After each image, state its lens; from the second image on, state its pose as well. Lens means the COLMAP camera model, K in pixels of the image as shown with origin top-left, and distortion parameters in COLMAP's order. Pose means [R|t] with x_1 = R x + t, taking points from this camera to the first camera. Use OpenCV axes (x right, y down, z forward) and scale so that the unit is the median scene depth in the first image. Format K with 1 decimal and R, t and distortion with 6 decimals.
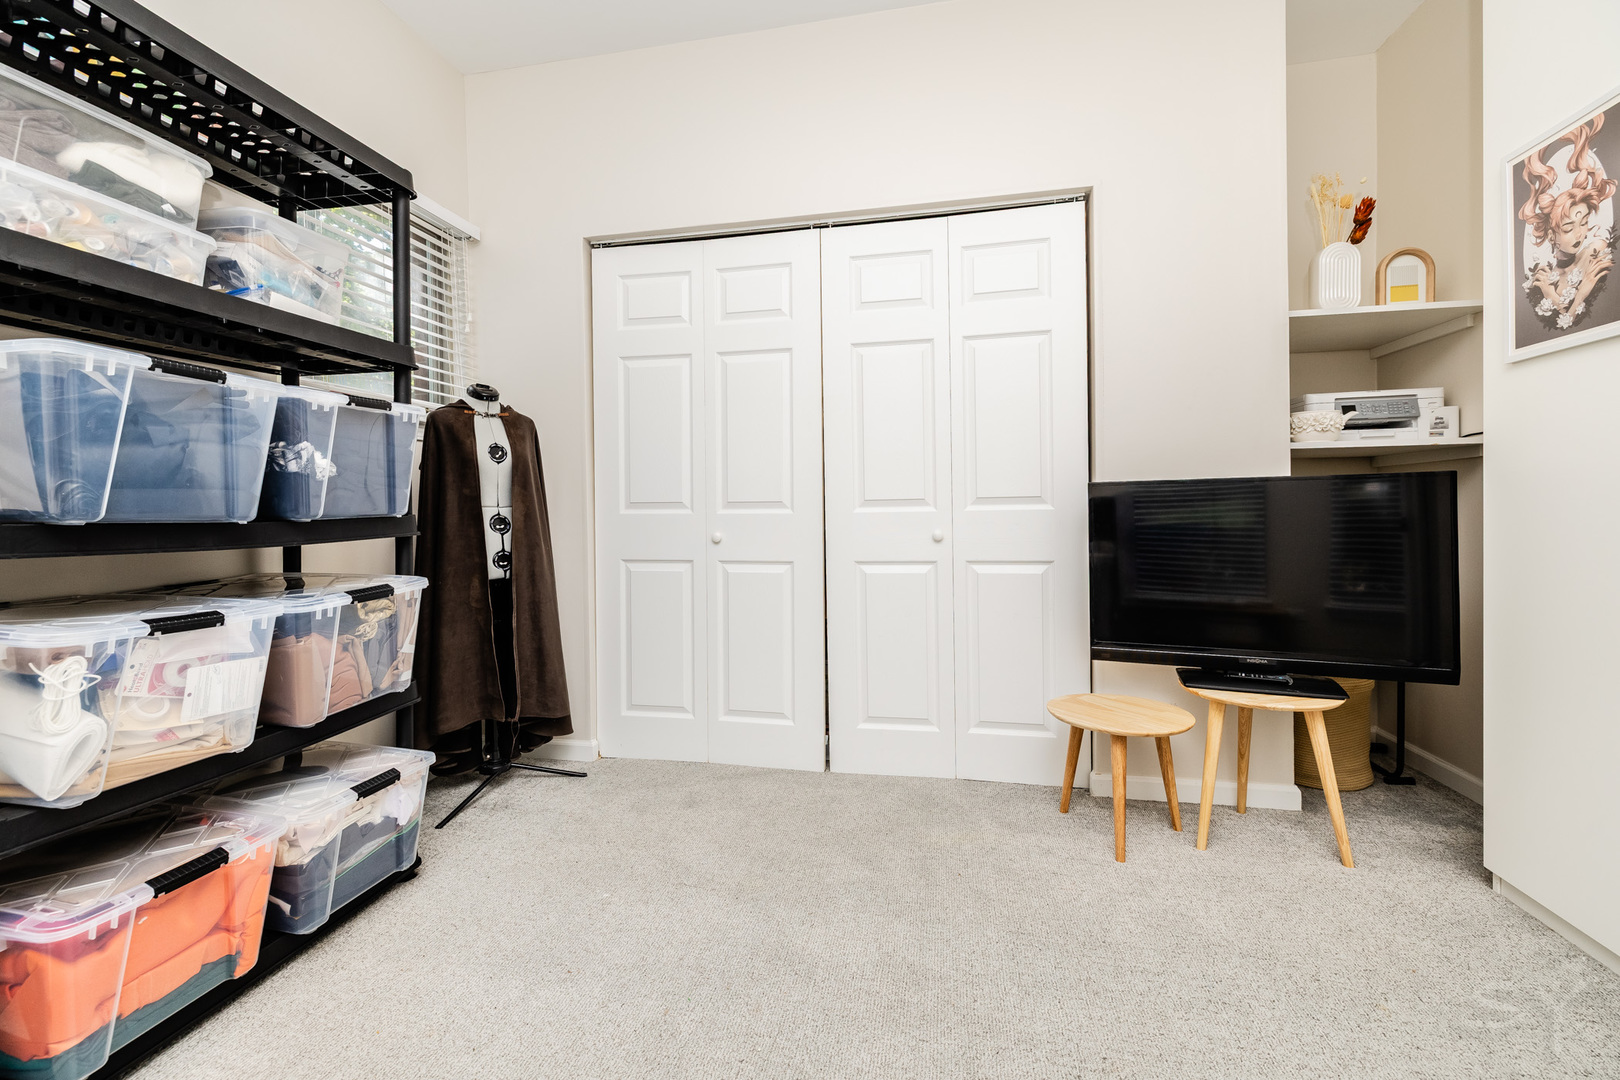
lens RADIAL K [[697.6, 0, 795.1], [0, 697.6, 510.0], [0, 0, 1]] dist [0.000820, 0.000222]
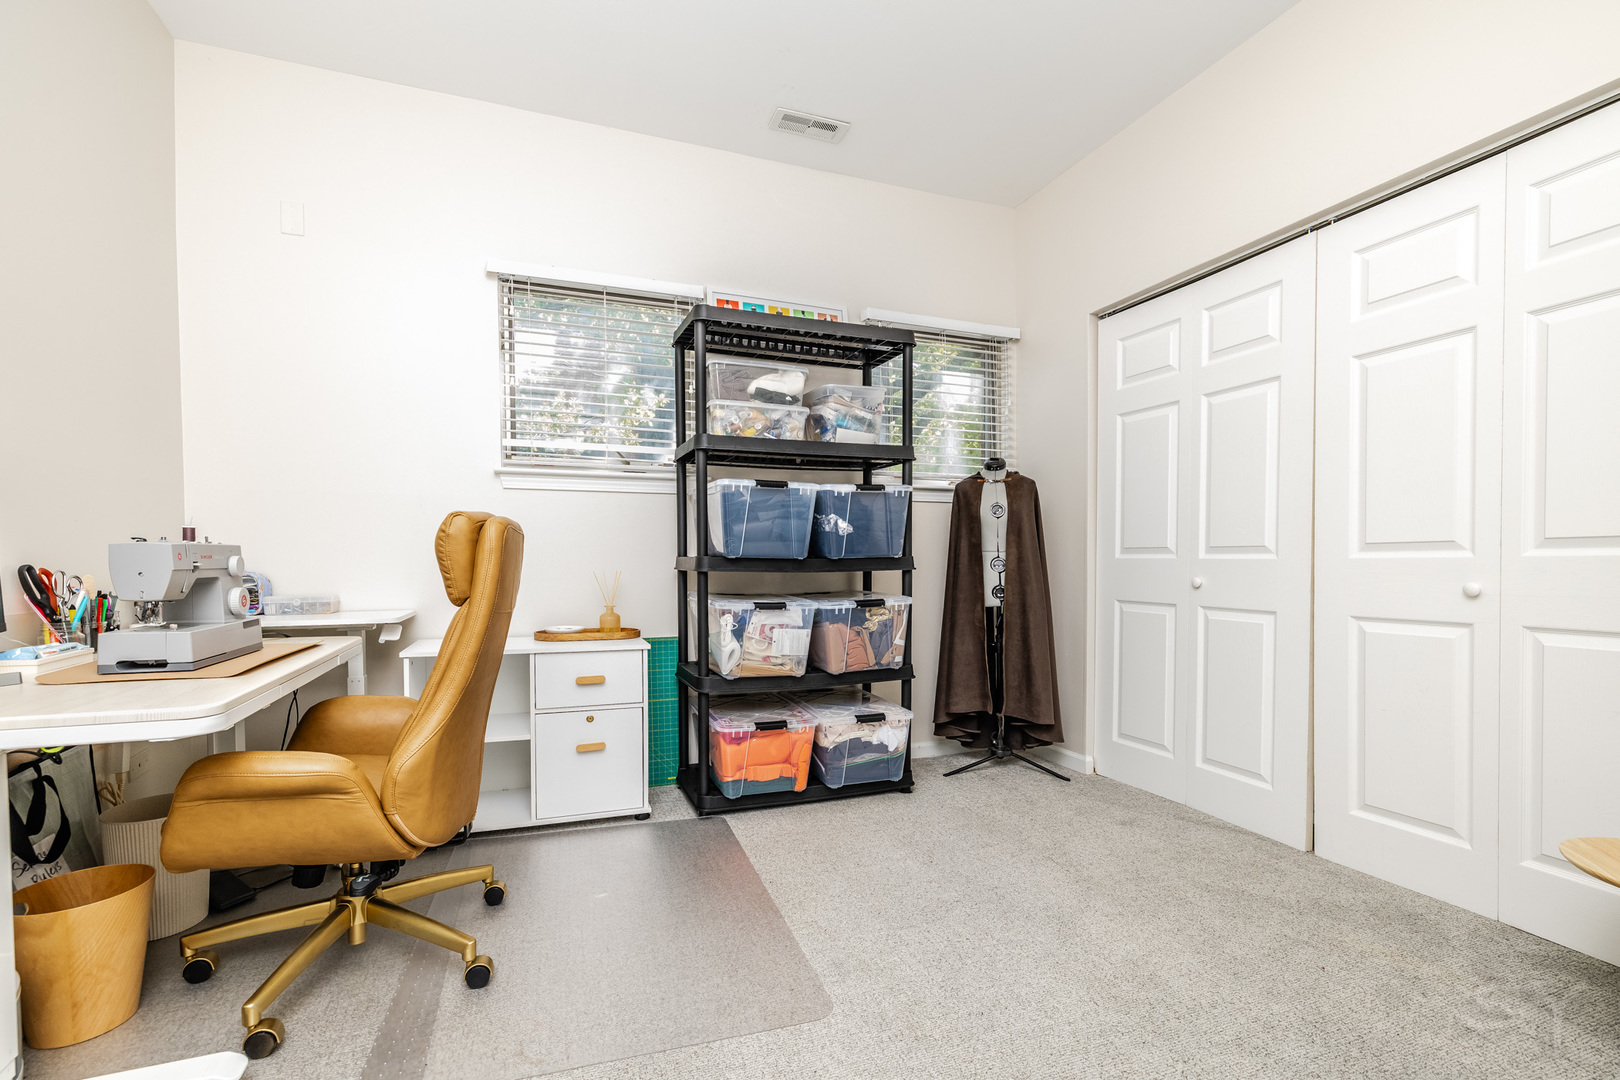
lens RADIAL K [[698.1, 0, 764.9], [0, 698.1, 572.6], [0, 0, 1]] dist [0.001564, 0.000120]
pose [[0.510206, 0.025808, -0.859665, 0.487829], [-0.006634, 0.999638, 0.026074, 0.004130], [0.860027, -0.007600, 0.510192, -0.040264]]
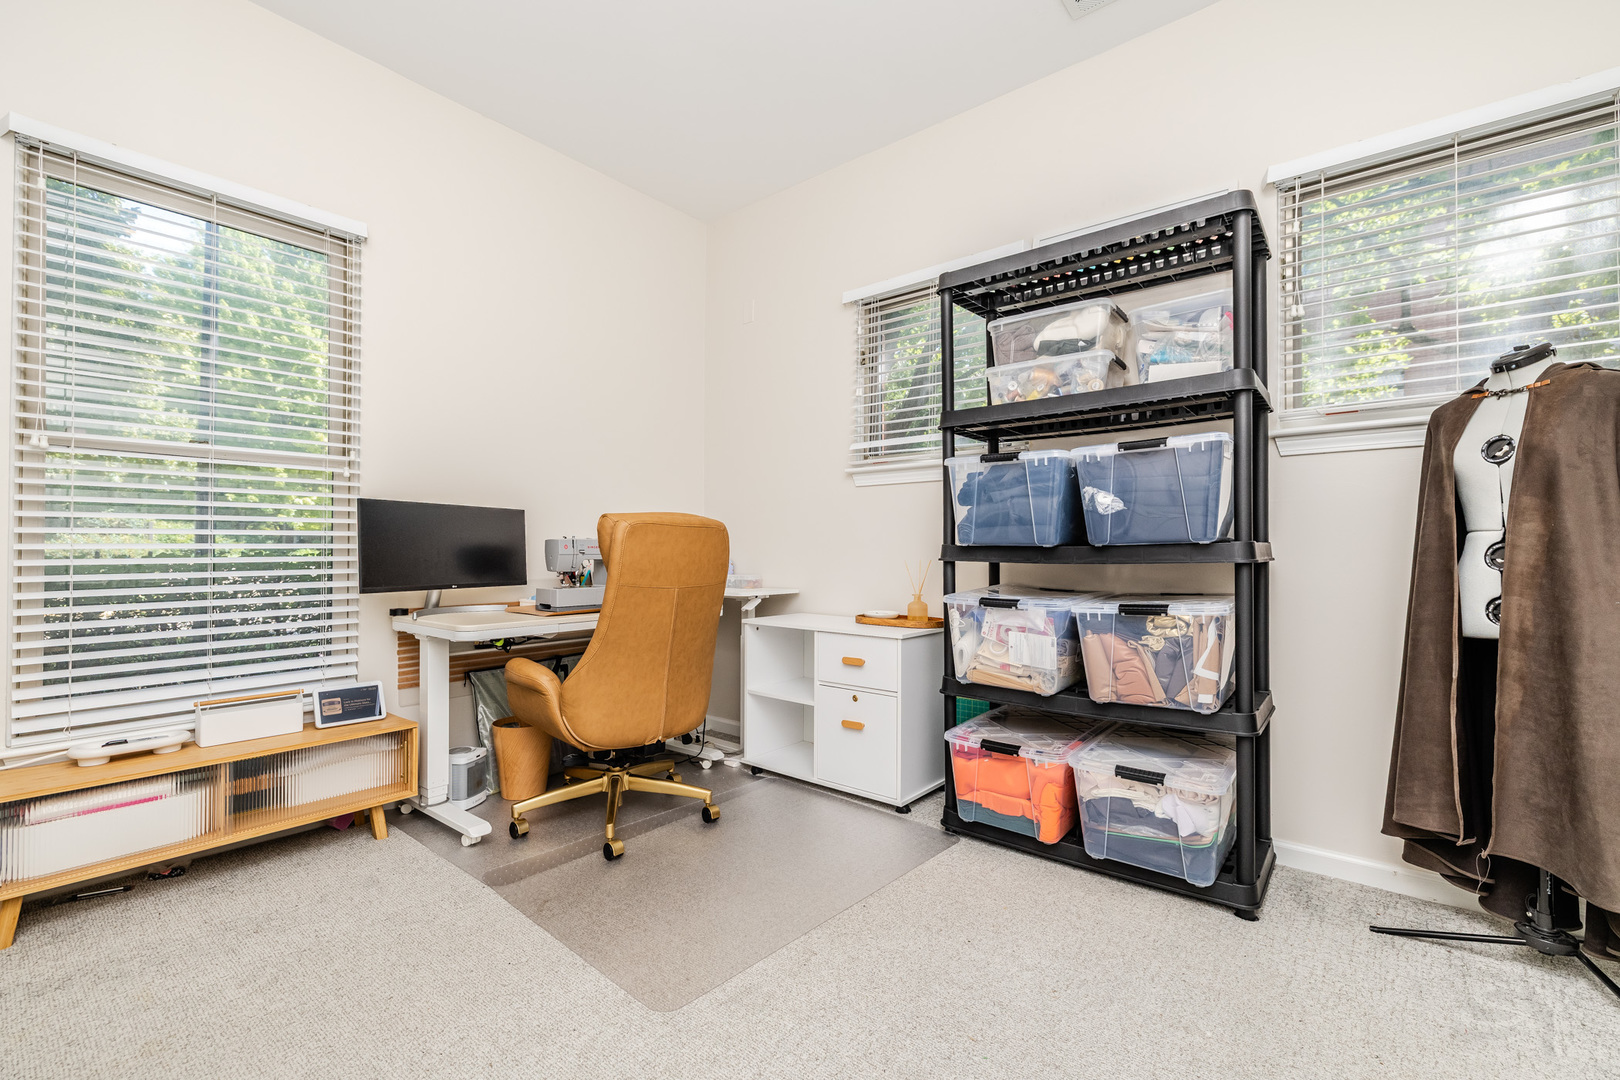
lens RADIAL K [[690.4, 0, 810.0], [0, 690.4, 540.0], [0, 0, 1]] dist [0.001338, 0.000109]
pose [[-0.450471, -0.002733, -0.892787, 0.471734], [0.002853, 0.999986, -0.004500, 0.005689], [0.892786, -0.004574, -0.450457, 0.731031]]
